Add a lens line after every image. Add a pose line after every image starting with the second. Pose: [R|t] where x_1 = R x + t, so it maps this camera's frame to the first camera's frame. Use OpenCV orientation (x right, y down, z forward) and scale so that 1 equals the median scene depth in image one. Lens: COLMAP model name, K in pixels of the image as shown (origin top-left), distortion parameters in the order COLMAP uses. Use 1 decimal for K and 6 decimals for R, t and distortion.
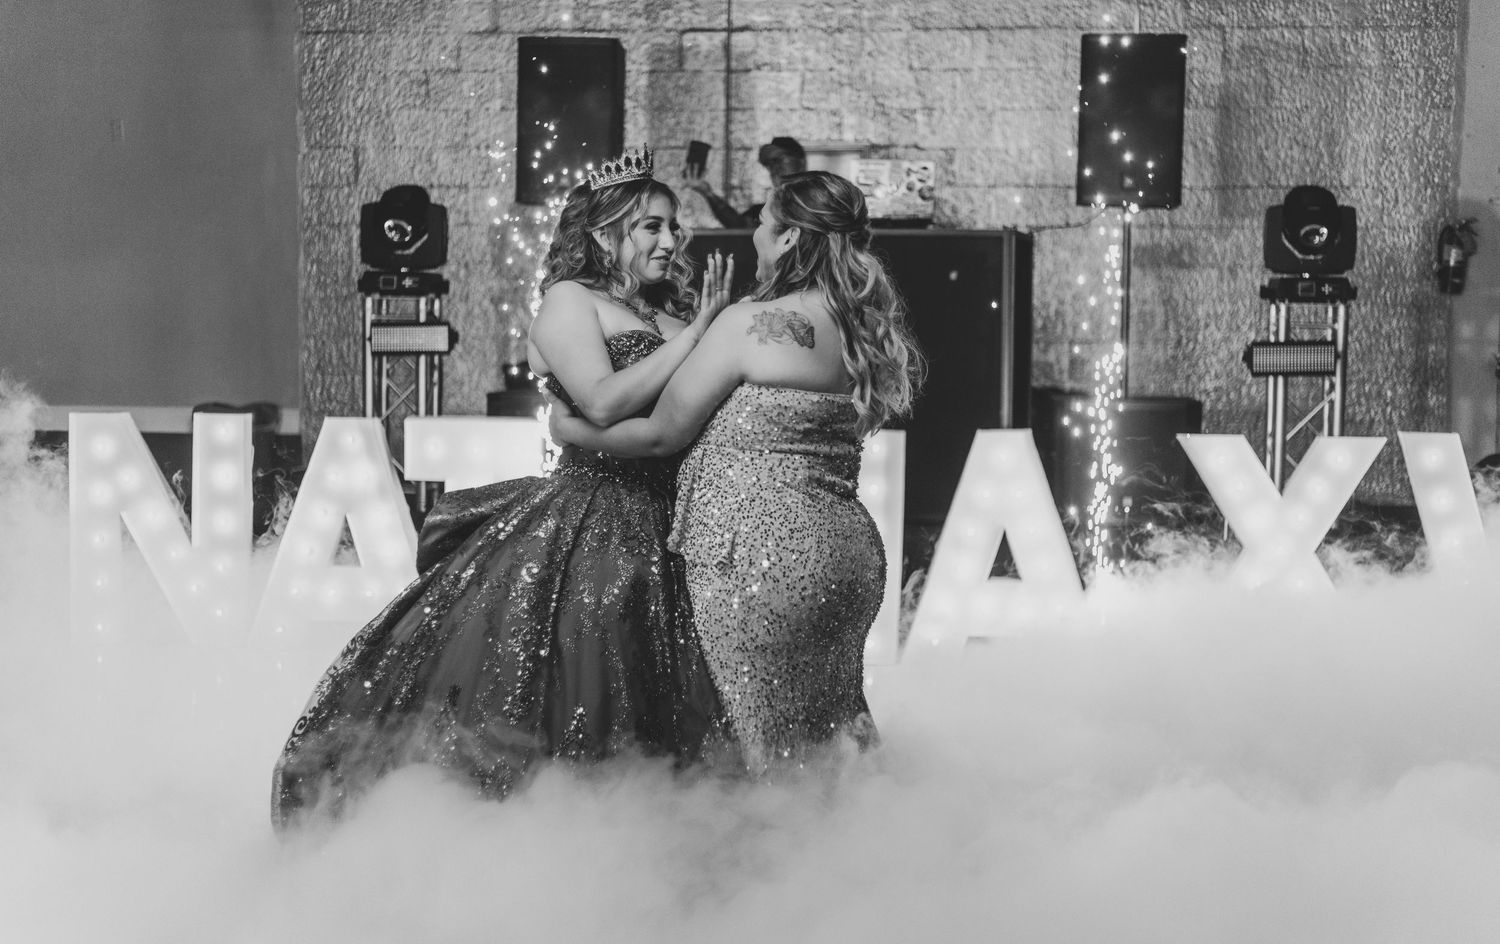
lens RADIAL K [[2151.3, 0, 750.7], [0, 2151.3, 465.2], [0, 0, 1]] dist [-0.003359, 0.000000]
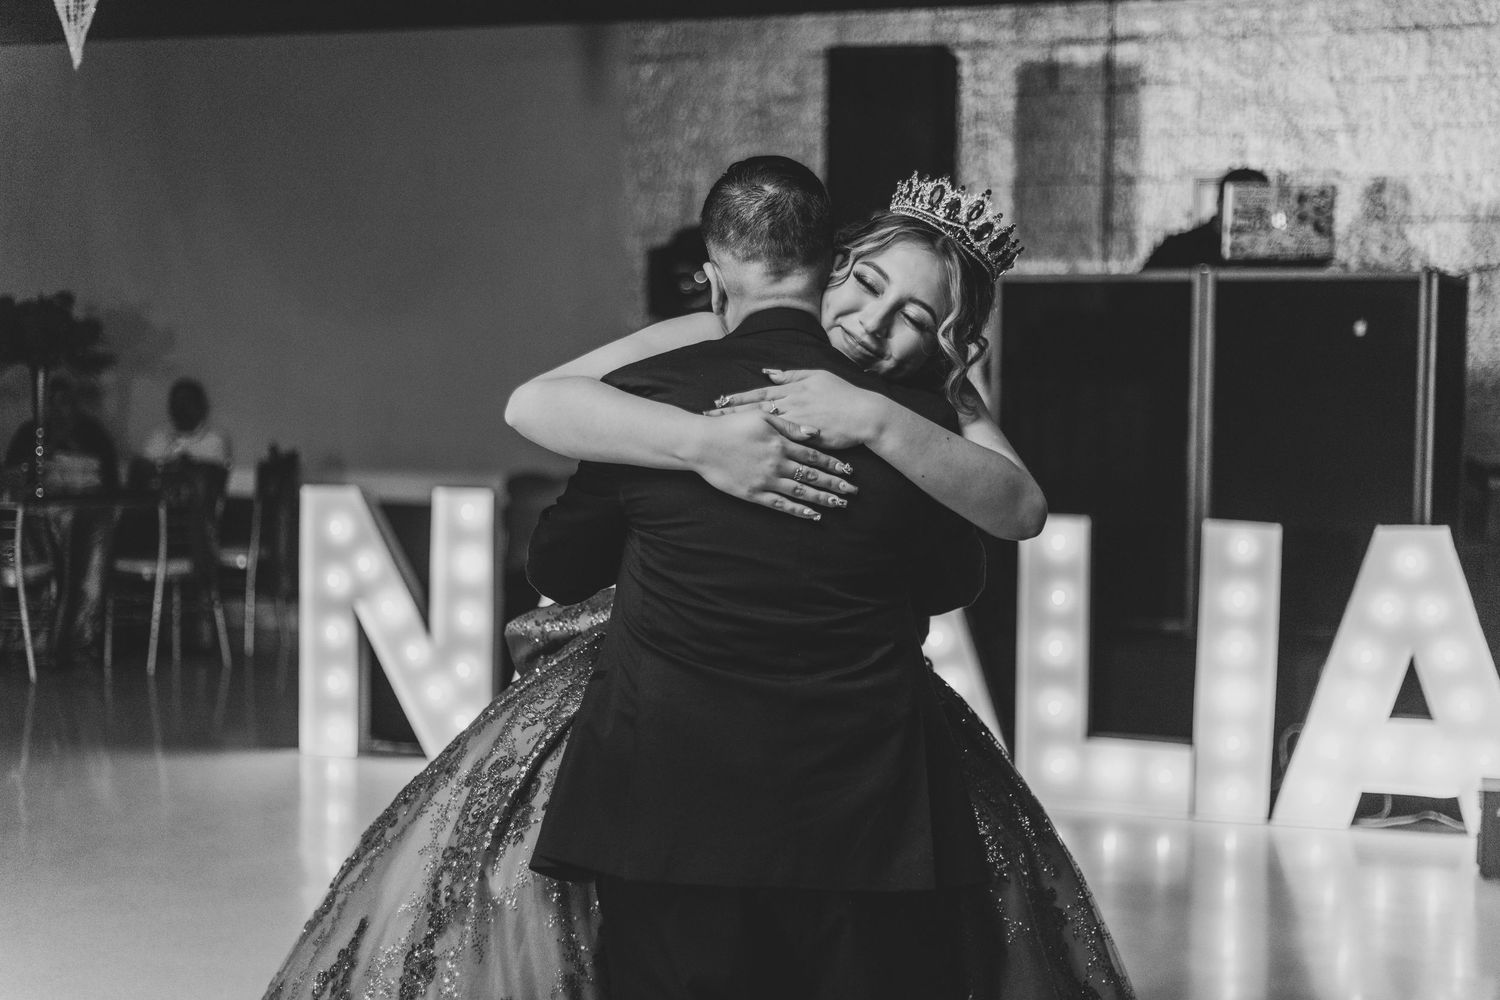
lens RADIAL K [[2160.0, 0, 750.1], [0, 2160.0, 500.9], [0, 0, 1]] dist [0.000483, 0.000000]
pose [[0.975258, 0.014006, -0.220626, 0.041980], [-0.016372, 0.999826, -0.008897, -0.011109], [0.220463, 0.012289, 0.975318, 0.140728]]
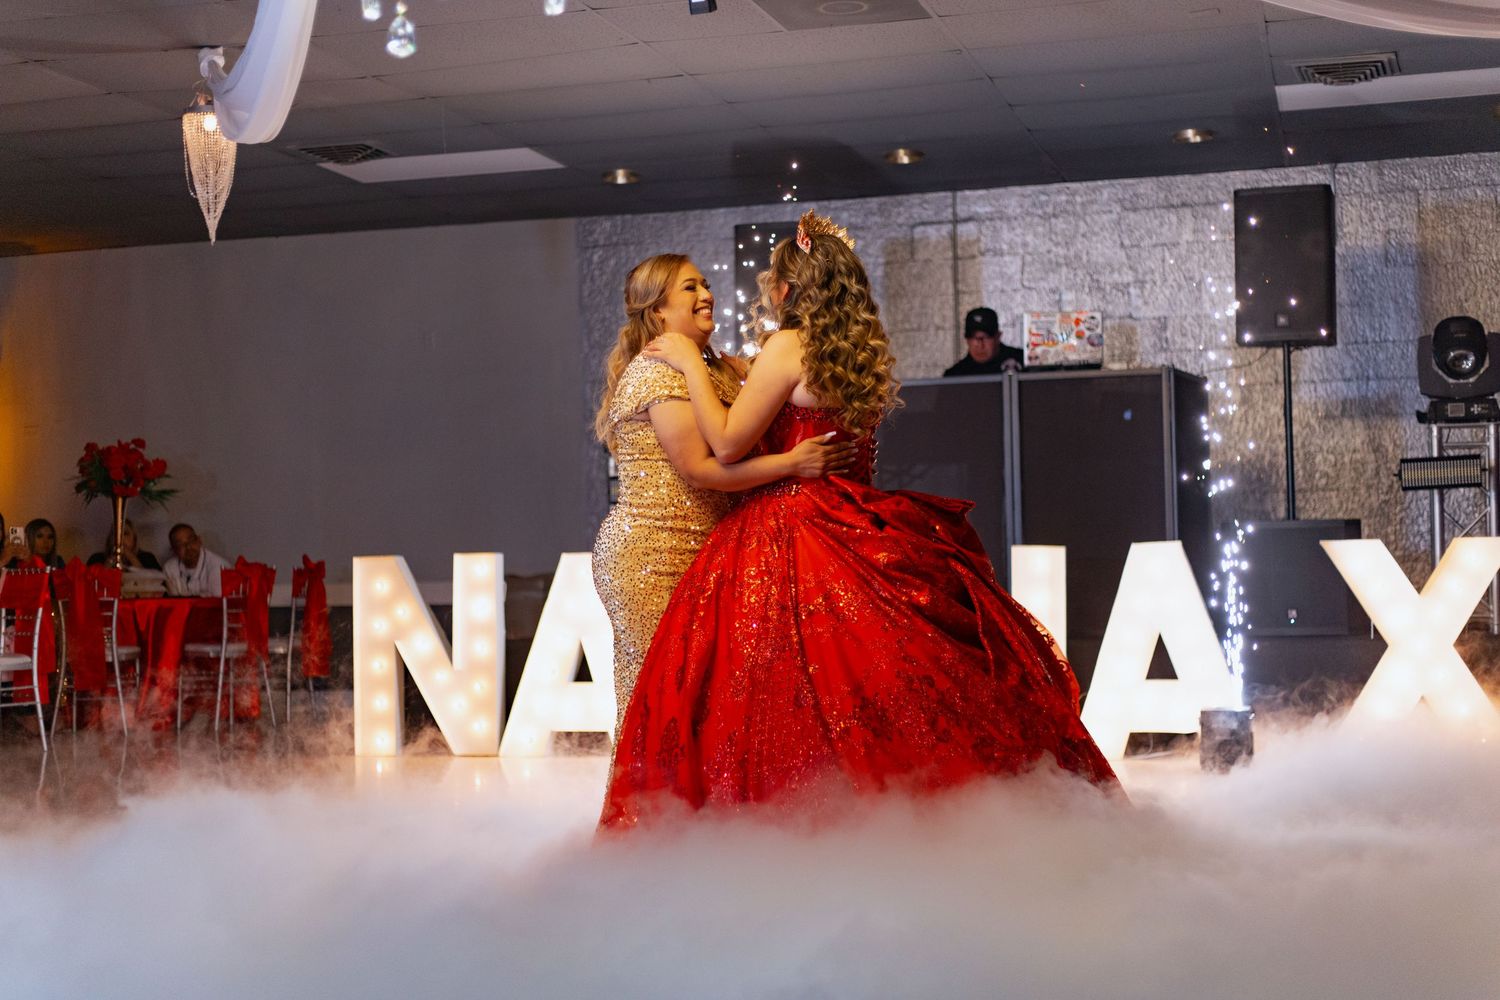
lens RADIAL K [[2160.0, 0, 751.6], [0, 2160.0, 499.3], [0, 0, 1]] dist [0.000483, 0.000000]
pose [[0.981391, -0.035957, -0.188621, 0.091852], [0.015562, 0.993973, -0.108516, 0.057724], [0.191386, 0.103562, 0.976036, -0.085562]]
